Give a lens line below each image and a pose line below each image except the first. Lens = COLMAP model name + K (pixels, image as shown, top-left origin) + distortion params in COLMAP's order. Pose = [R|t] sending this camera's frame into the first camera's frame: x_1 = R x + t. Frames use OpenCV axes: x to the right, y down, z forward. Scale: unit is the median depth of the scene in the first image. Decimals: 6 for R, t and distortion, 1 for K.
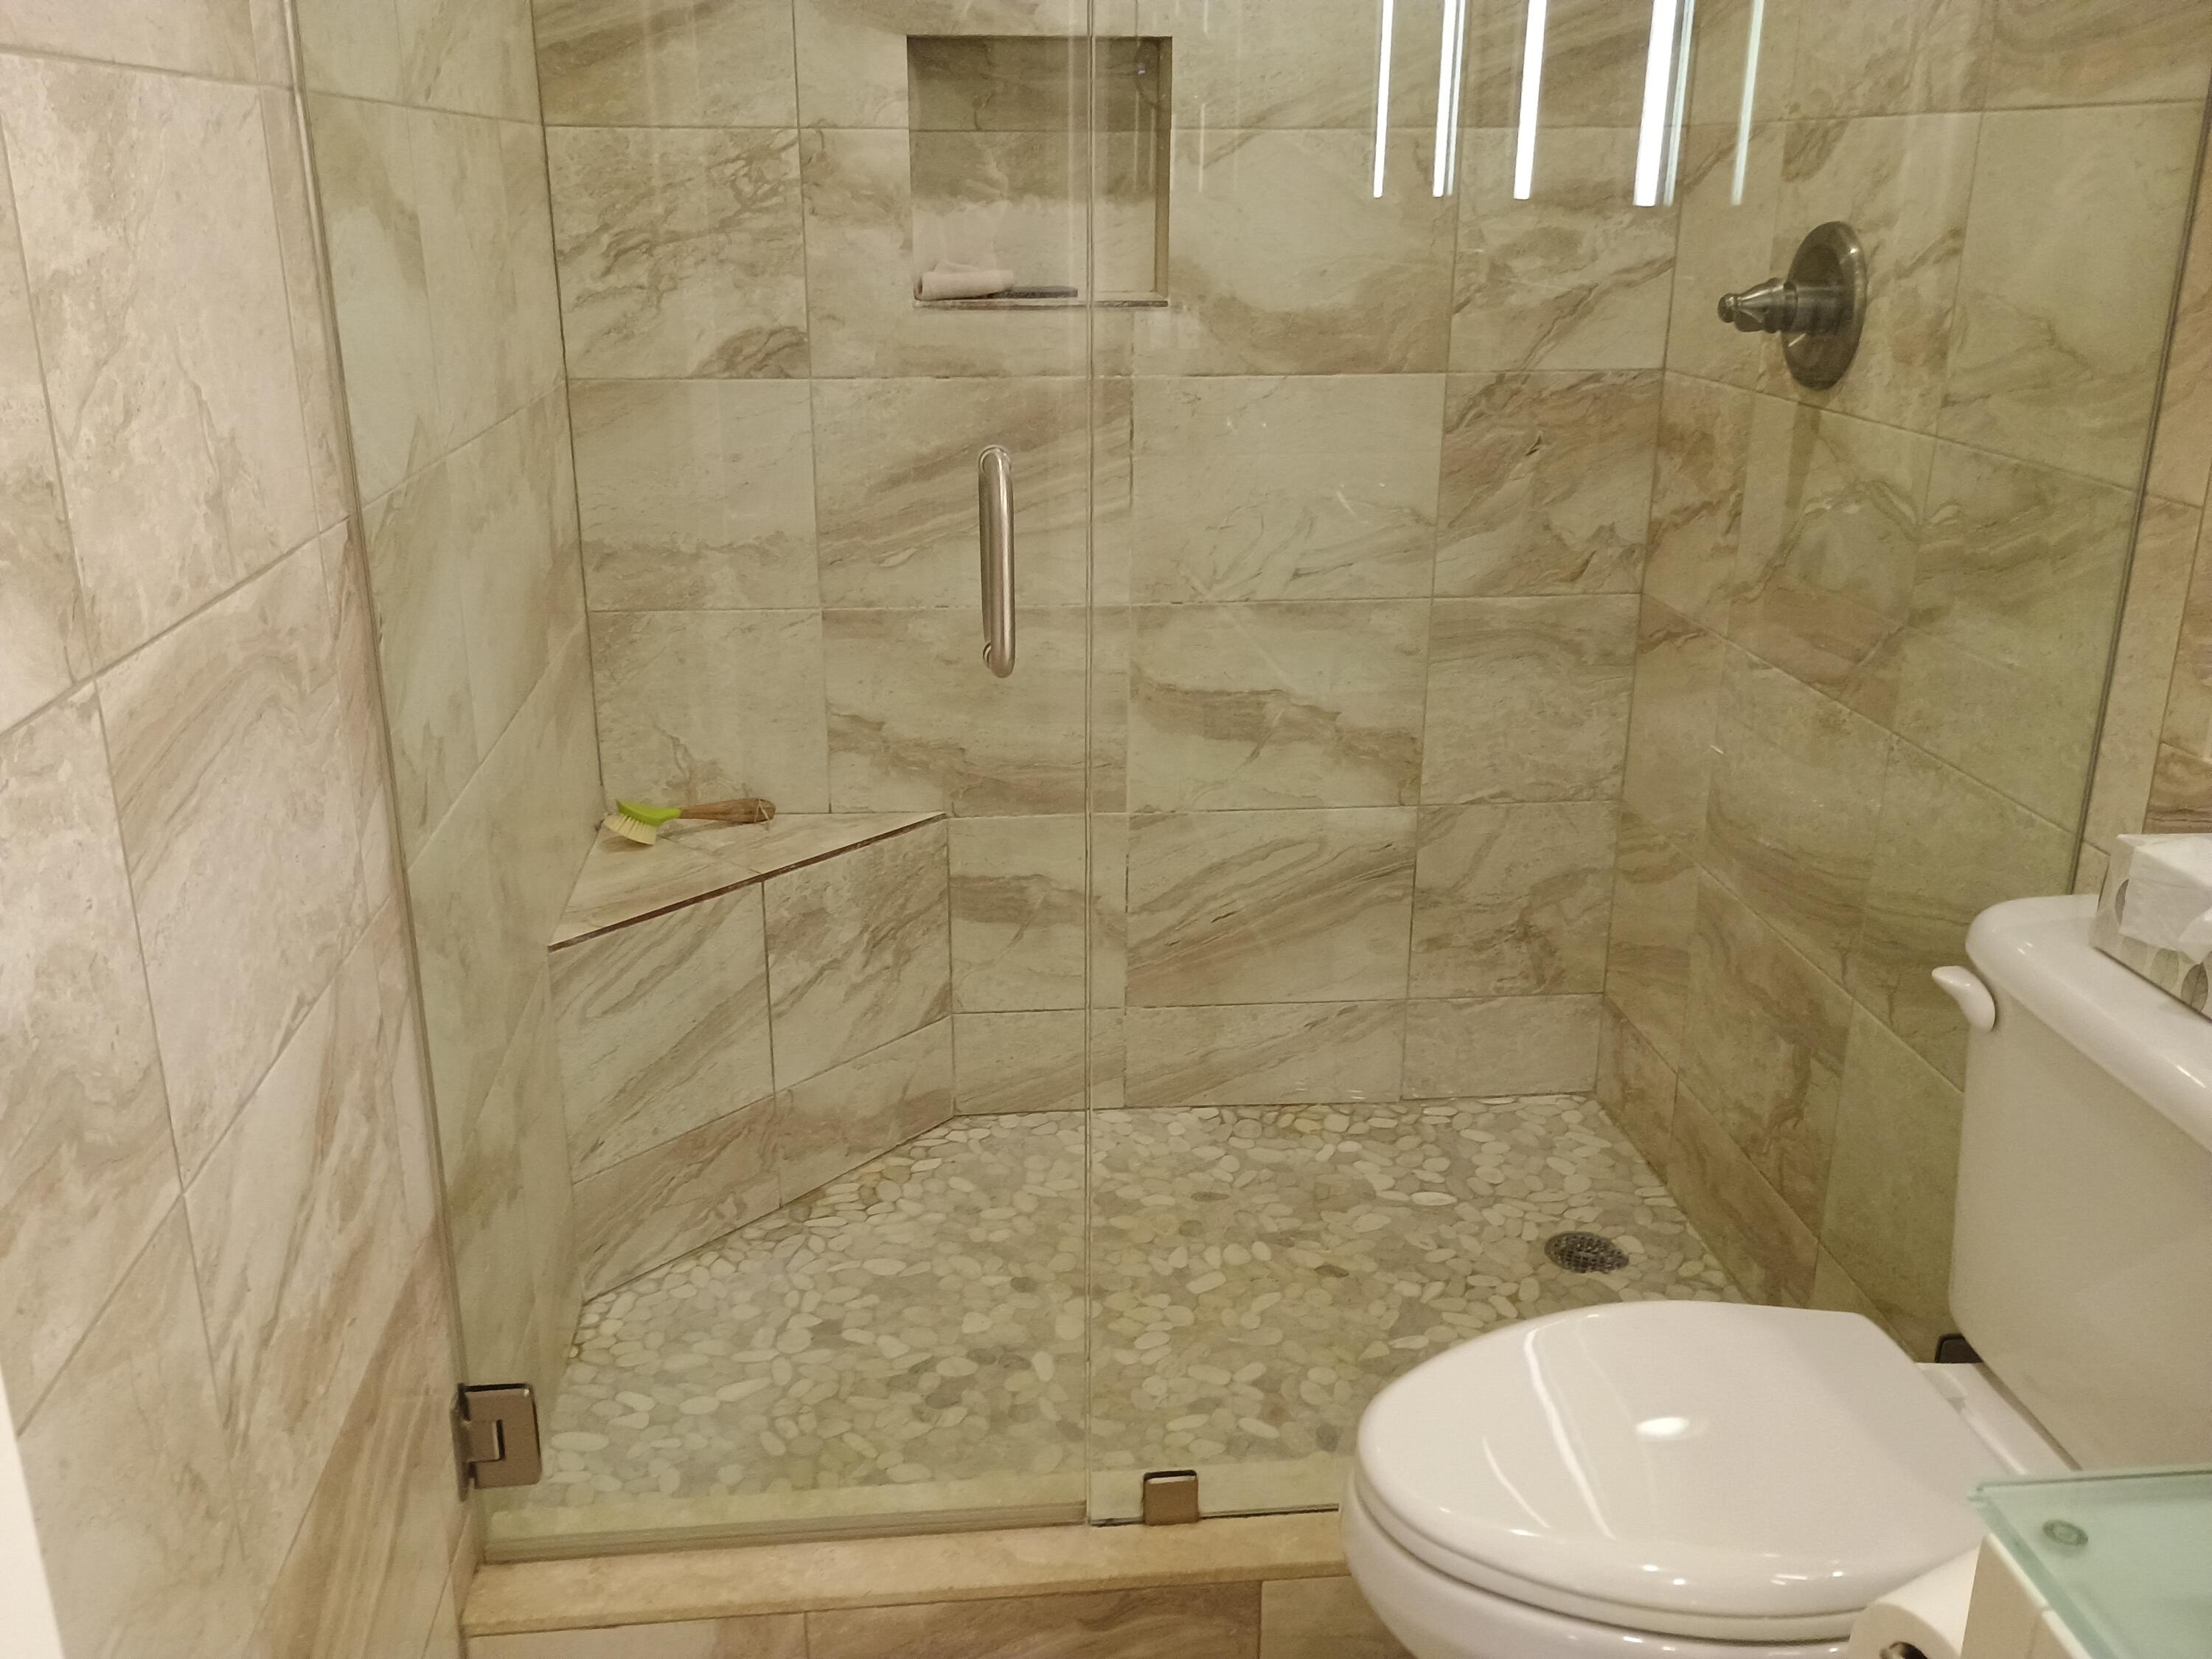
lens RADIAL K [[1848.7, 0, 1109.4], [0, 1848.7, 783.7], [0, 0, 1]] dist [0.065336, -0.096814]
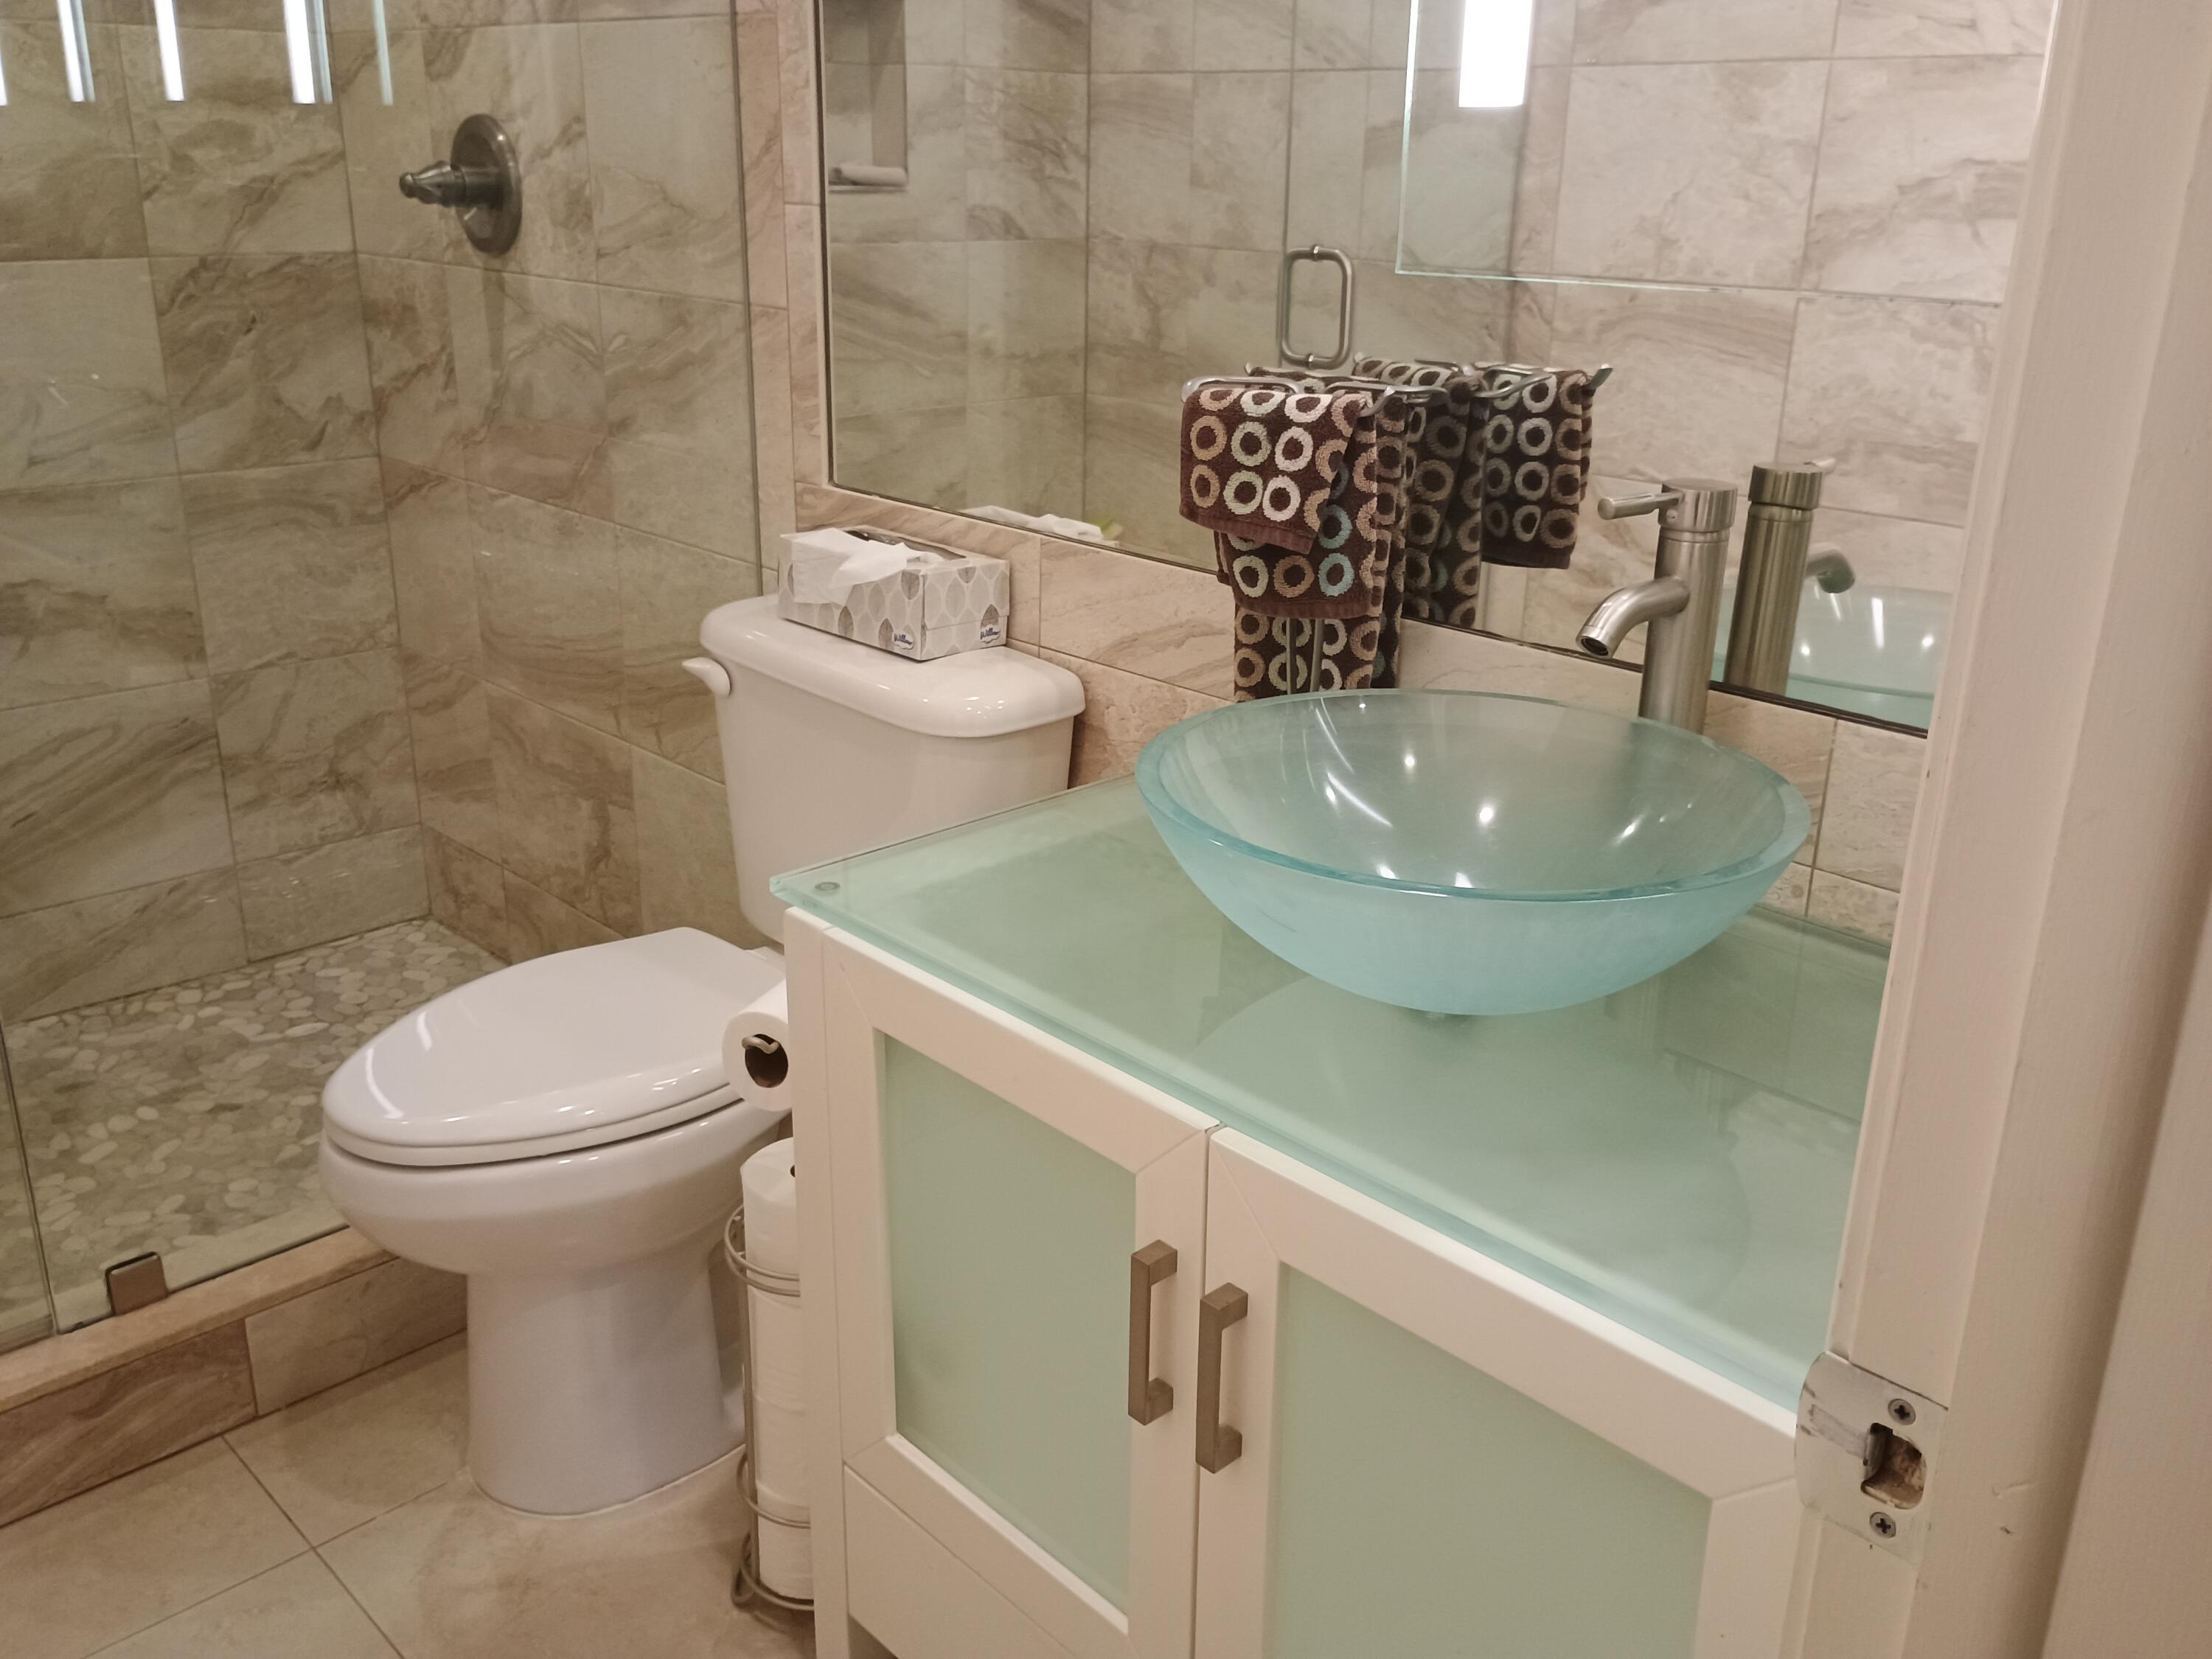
lens RADIAL K [[1899.4, 0, 1106.0], [0, 1899.4, 829.5], [0, 0, 1]] dist [0.080966, -0.107853]
pose [[0.779268, -0.198323, 0.594482, -0.111330], [0.182230, 0.979325, 0.087836, 0.101288], [-0.599611, 0.039885, 0.799297, -0.192351]]
